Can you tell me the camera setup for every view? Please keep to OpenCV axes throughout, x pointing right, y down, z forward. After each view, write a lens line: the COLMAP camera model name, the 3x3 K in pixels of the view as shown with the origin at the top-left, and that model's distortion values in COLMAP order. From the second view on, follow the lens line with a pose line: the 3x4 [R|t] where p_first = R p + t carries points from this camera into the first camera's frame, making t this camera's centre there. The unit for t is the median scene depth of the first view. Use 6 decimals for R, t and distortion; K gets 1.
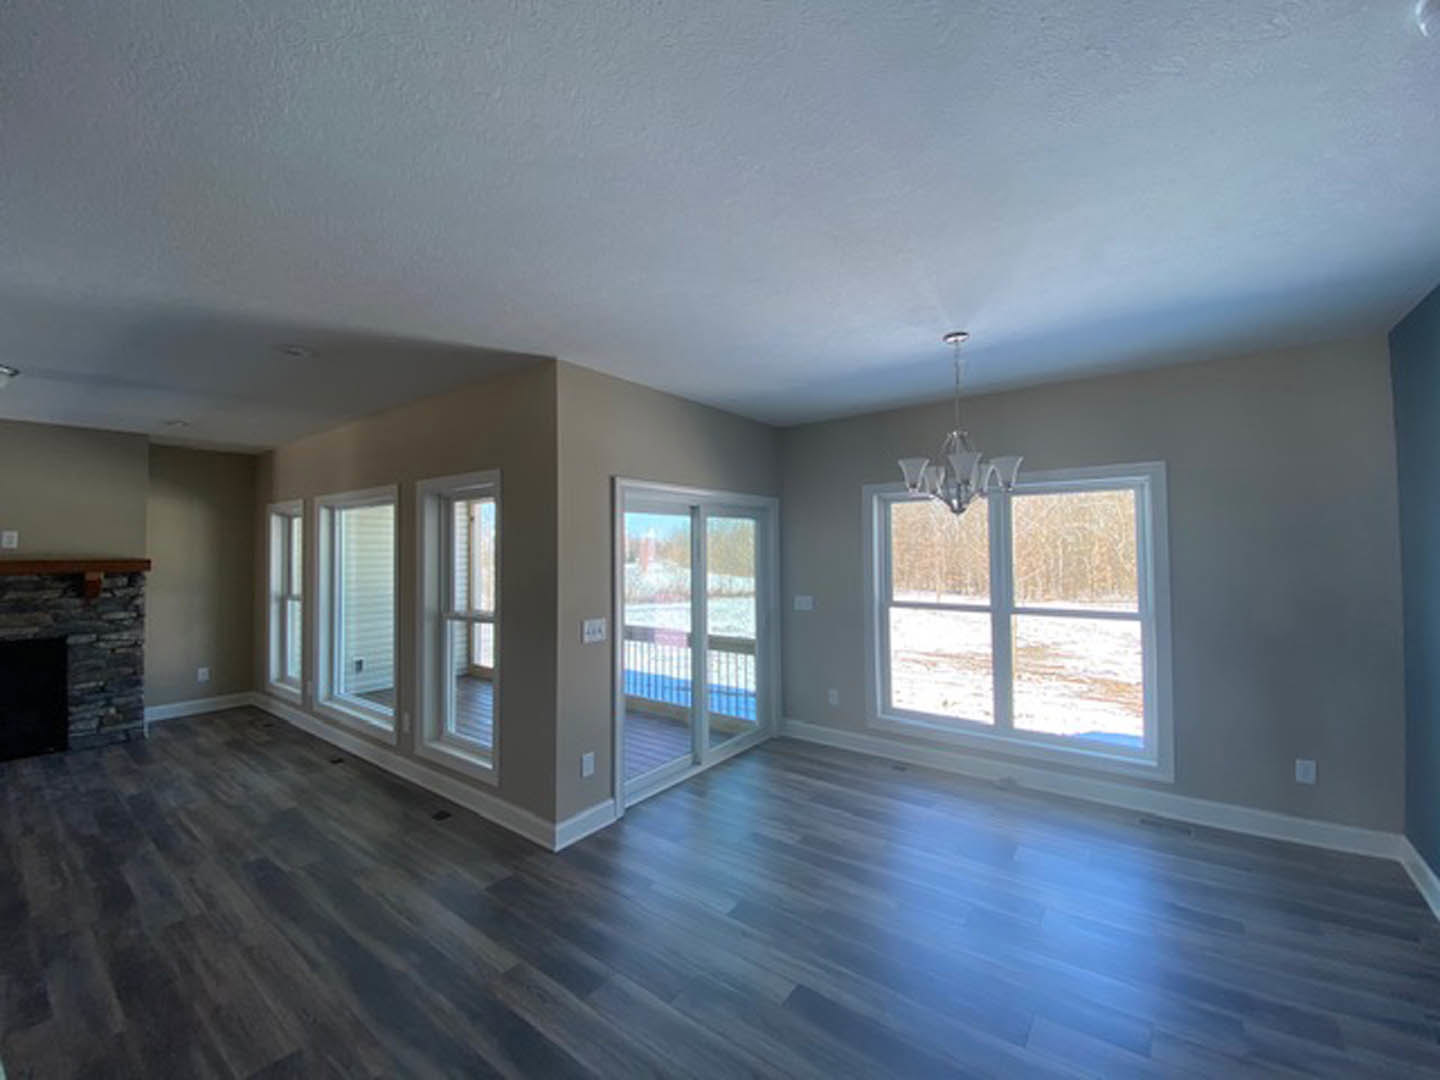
lens RADIAL K [[587.0, 0, 718.5], [0, 587.0, 533.0], [0, 0, 1]] dist [0.034457, -0.022819]
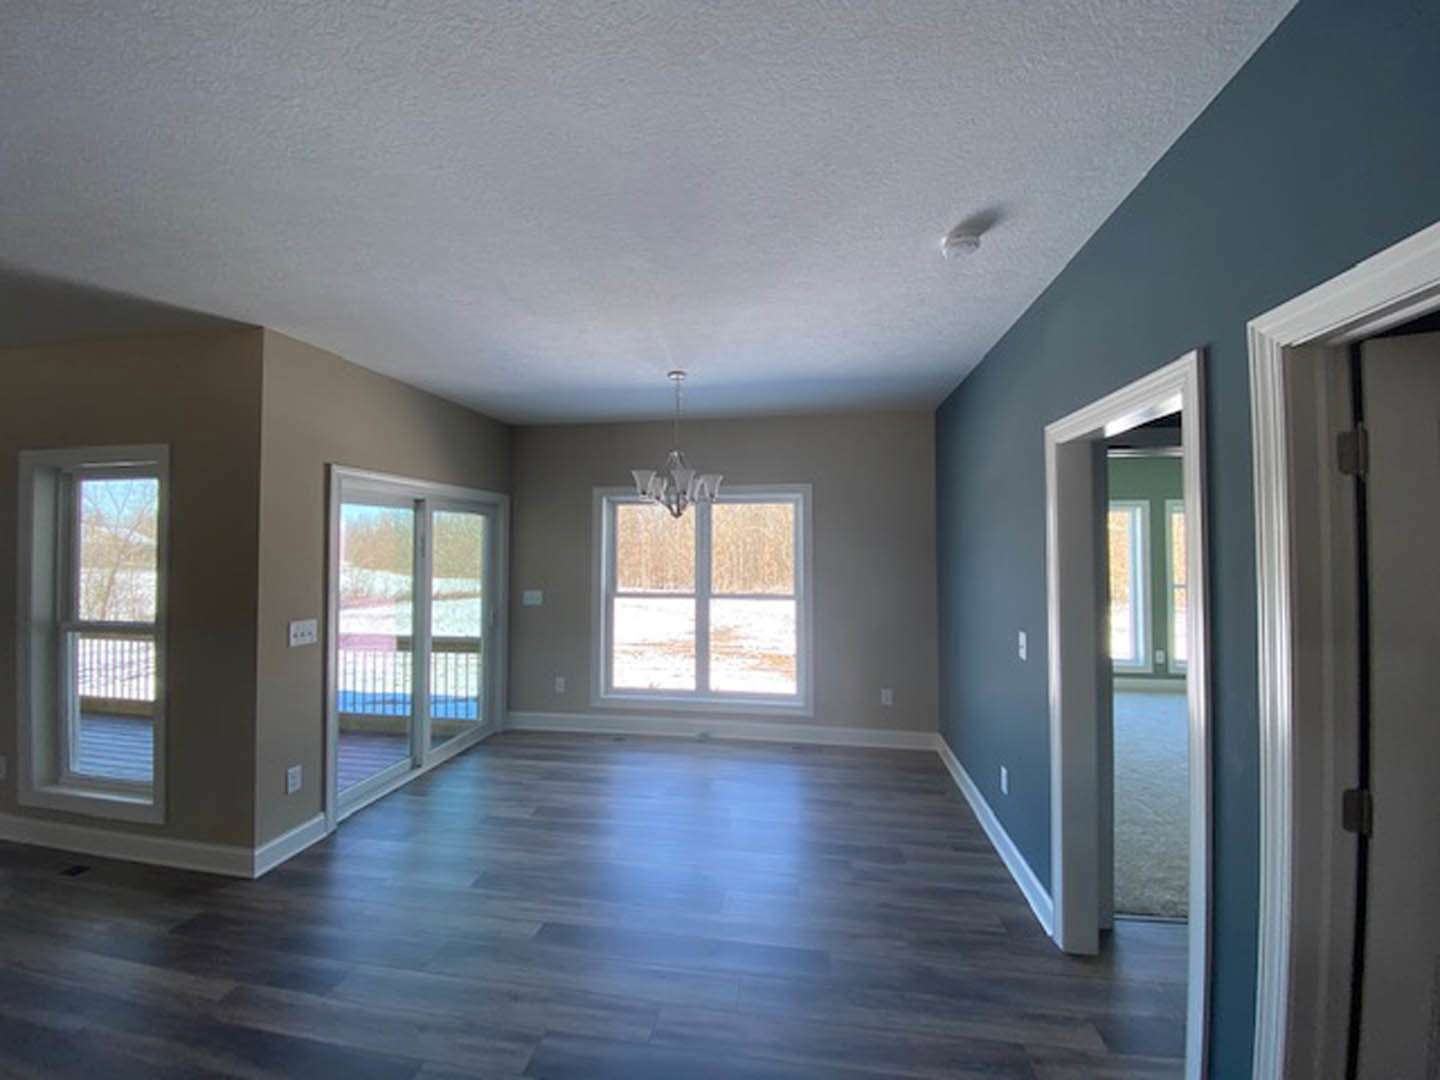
lens RADIAL K [[587.0, 0, 718.5], [0, 587.0, 533.0], [0, 0, 1]] dist [0.034457, -0.022819]
pose [[0.884622, 0.018738, 0.465932, -0.061200], [-0.020055, 0.999797, -0.002132, 0.001255], [-0.465877, -0.007458, 0.884818, -0.088376]]
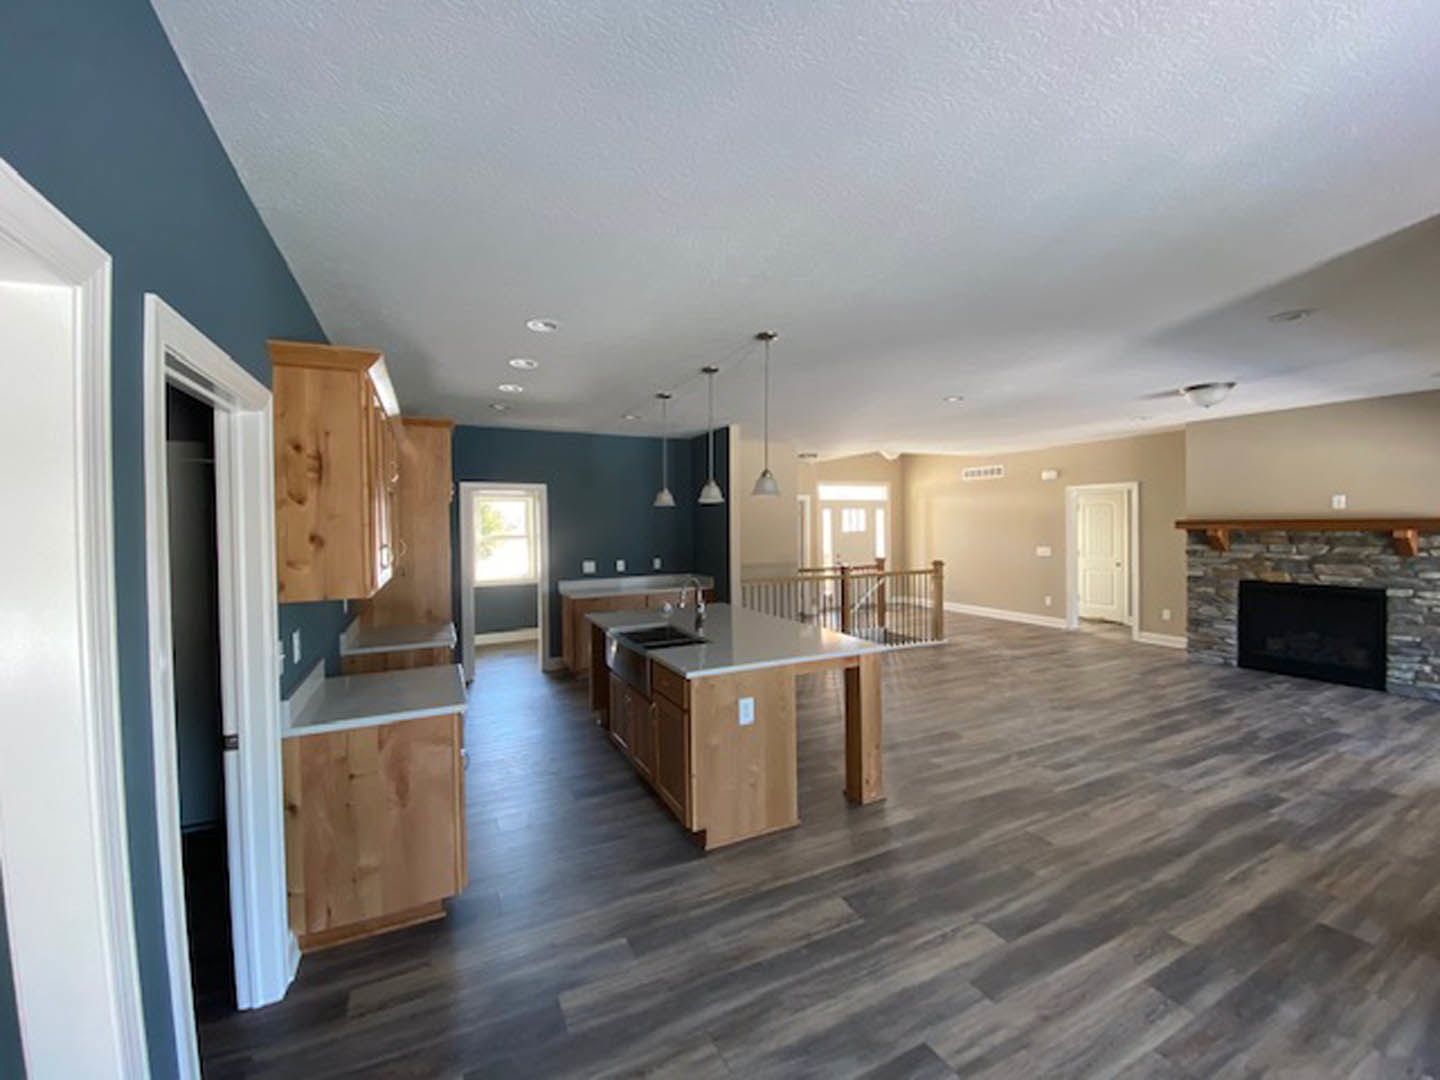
lens RADIAL K [[587.0, 0, 718.5], [0, 587.0, 533.0], [0, 0, 1]] dist [0.034457, -0.022819]
pose [[-0.449856, 0.025557, -0.892735, 0.467833], [0.043187, 0.999044, 0.006838, 0.009999], [0.892056, -0.035478, -0.450530, 0.427359]]
